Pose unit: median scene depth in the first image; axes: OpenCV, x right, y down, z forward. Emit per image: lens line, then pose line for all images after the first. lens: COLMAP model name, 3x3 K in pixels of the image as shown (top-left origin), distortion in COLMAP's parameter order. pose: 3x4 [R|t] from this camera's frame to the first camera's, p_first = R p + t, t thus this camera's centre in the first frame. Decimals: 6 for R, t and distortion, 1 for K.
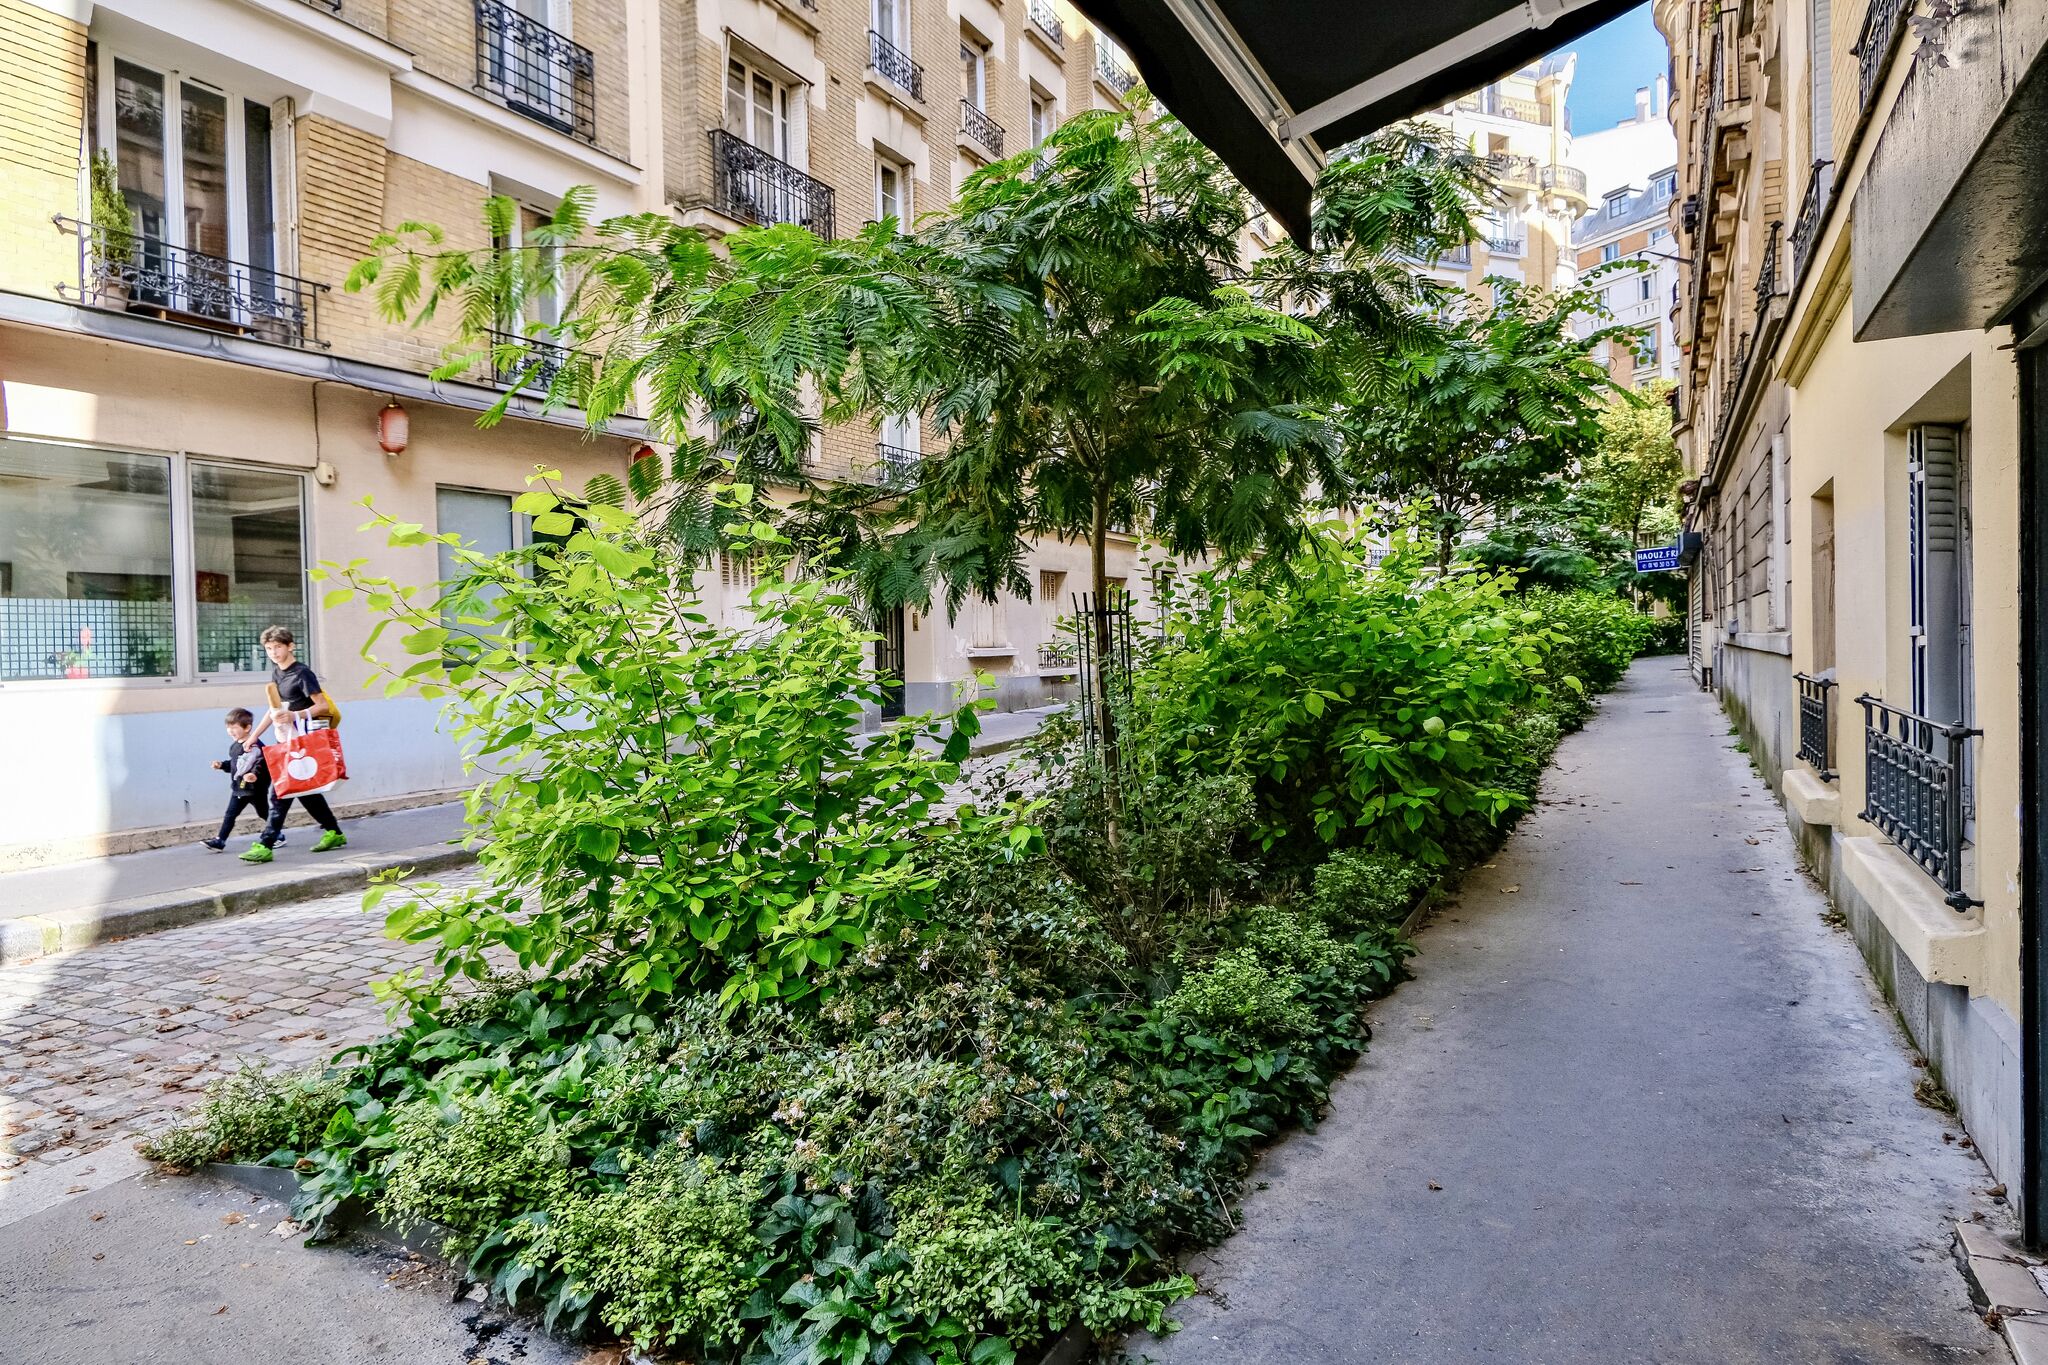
lens RADIAL K [[1277.9, 0, 1031.3], [0, 1277.9, 678.6], [0, 0, 1]] dist [-0.014310, 0.004972]
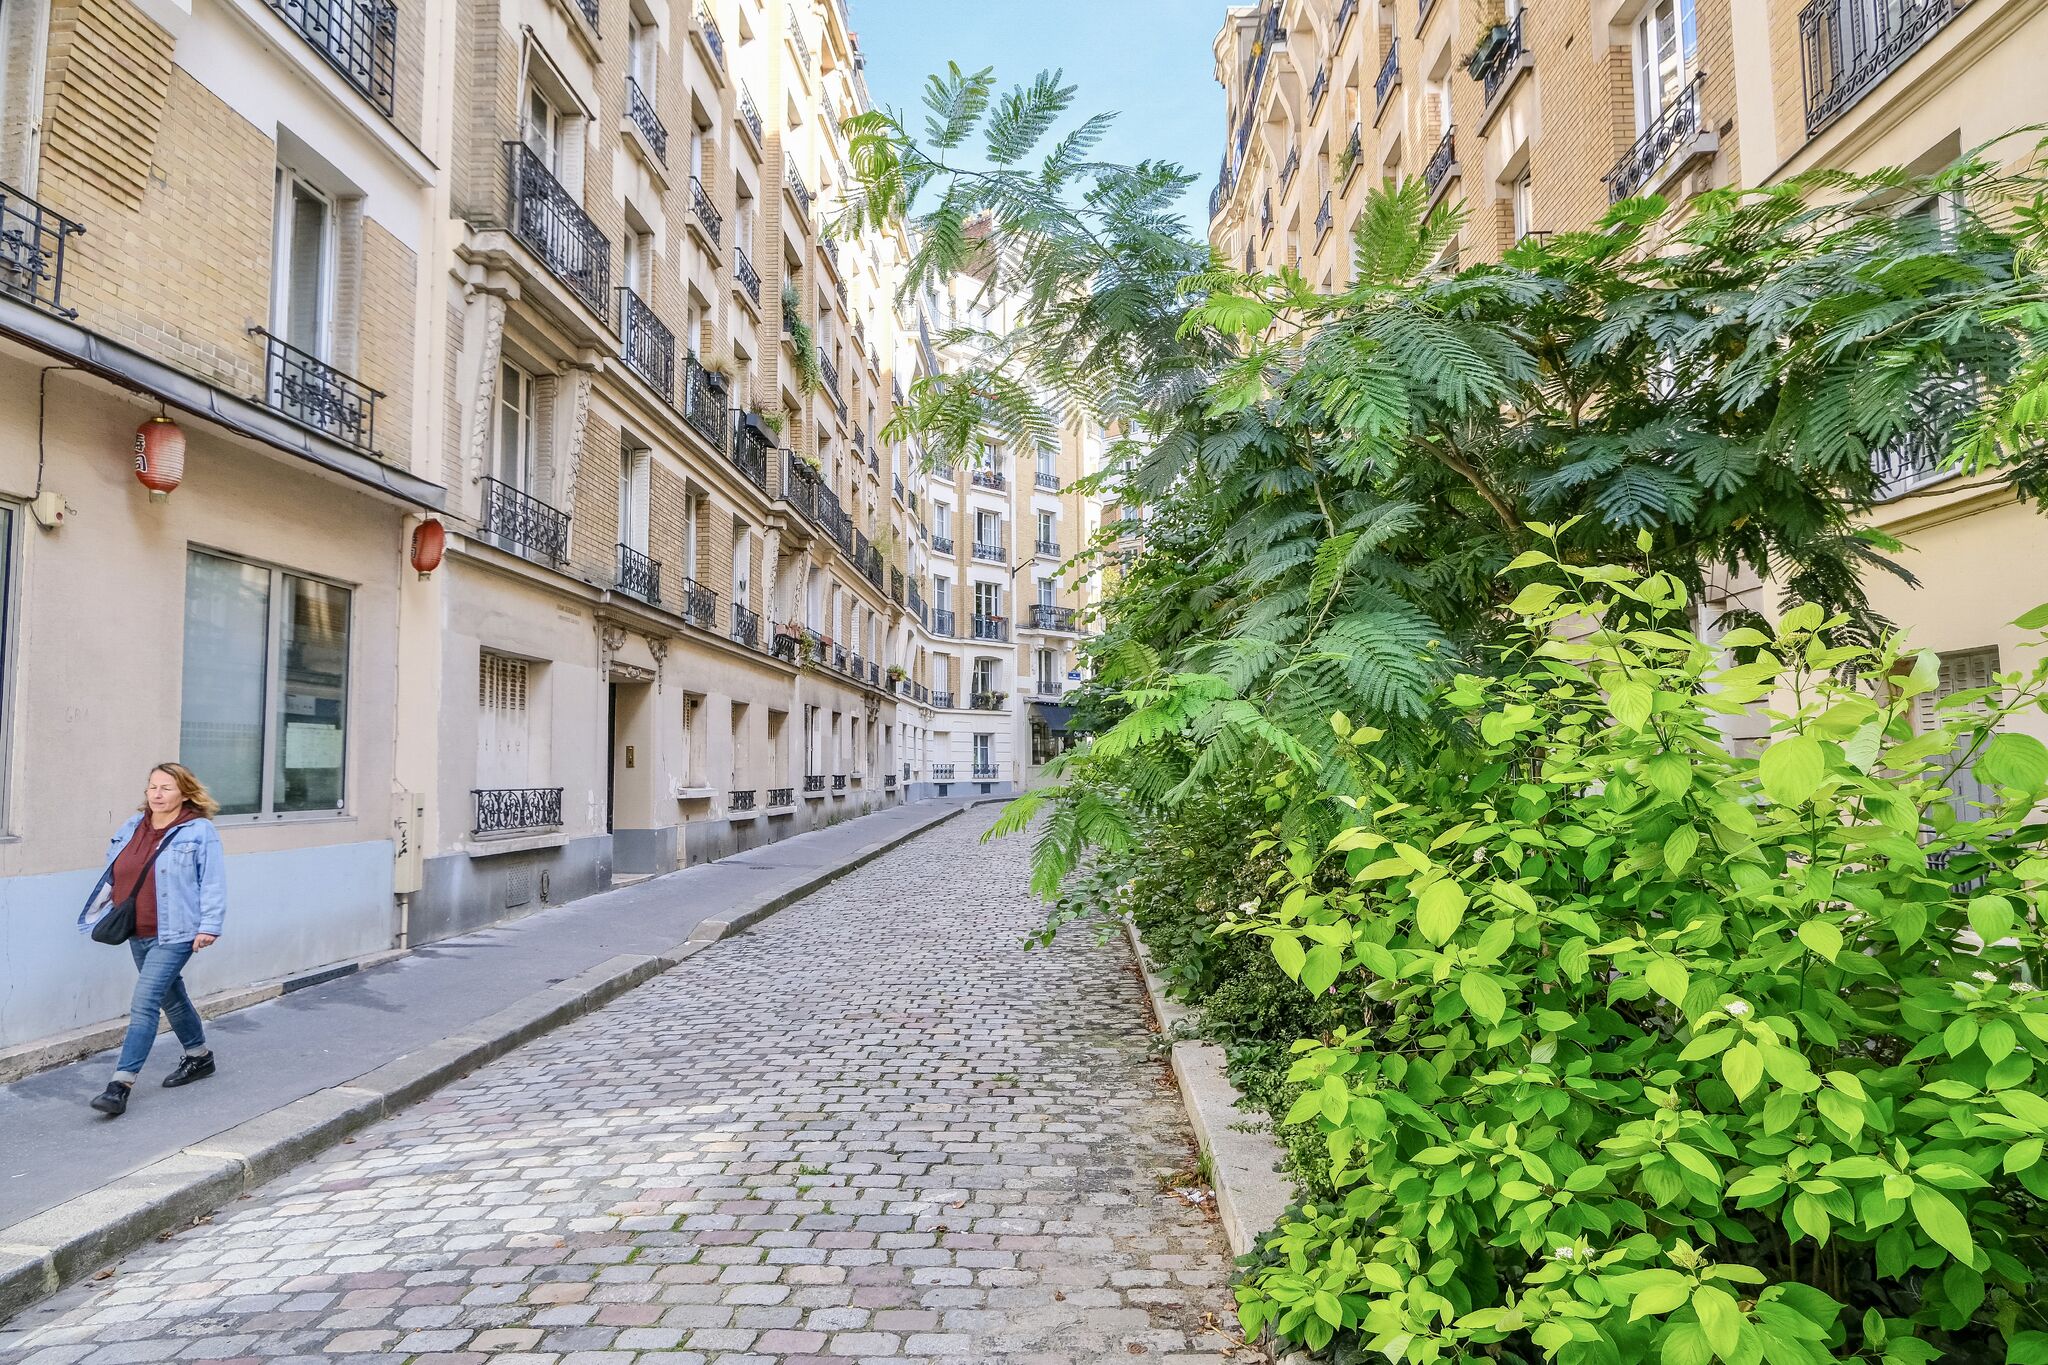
lens RADIAL K [[1277.9, 0, 1026.9], [0, 1277.9, 673.3], [0, 0, 1]] dist [-0.014310, 0.004972]
pose [[0.907766, 0.048193, 0.416699, -0.305890], [-0.001657, 0.993783, -0.111326, -0.009122], [-0.419474, 0.100367, 0.902202, 0.193420]]
